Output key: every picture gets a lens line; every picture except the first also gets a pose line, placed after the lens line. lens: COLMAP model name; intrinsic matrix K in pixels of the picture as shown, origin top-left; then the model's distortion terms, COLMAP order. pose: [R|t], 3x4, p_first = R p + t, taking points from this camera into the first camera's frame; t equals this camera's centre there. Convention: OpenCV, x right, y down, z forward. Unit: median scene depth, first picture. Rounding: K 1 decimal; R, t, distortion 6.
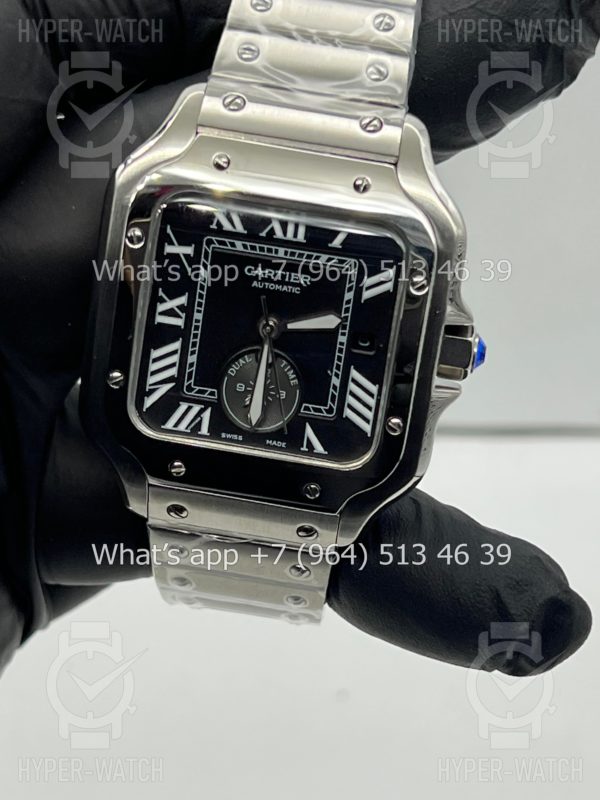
lens RADIAL K [[1851.8, 0, 301.3], [0, 1851.8, 425.9], [0, 0, 1]] dist [0.294375, 0.065462]
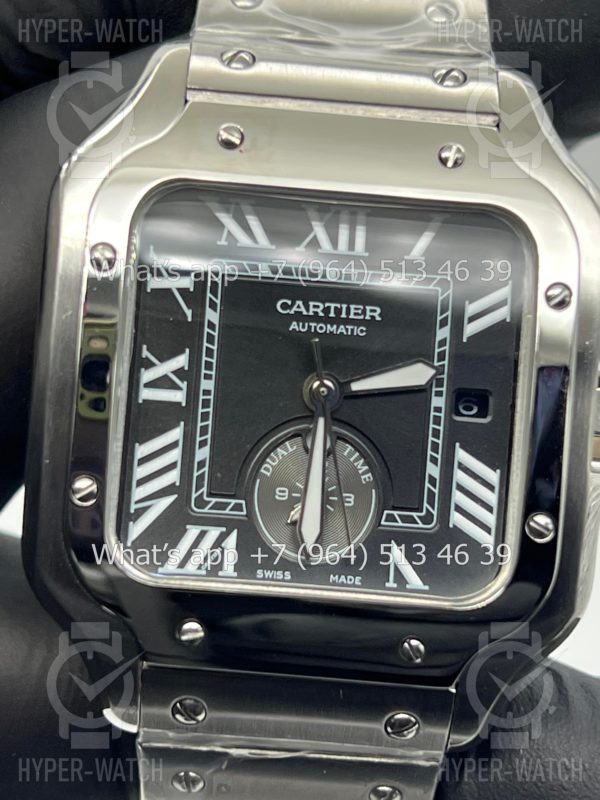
lens RADIAL K [[1851.8, 0, 301.3], [0, 1851.8, 425.9], [0, 0, 1]] dist [0.294375, 0.065462]
pose [[0.991166, -0.073166, 0.110623, -0.094588], [0.092925, 0.978223, -0.185593, 0.074198], [-0.094635, 0.194233, 0.976380, 0.385265]]
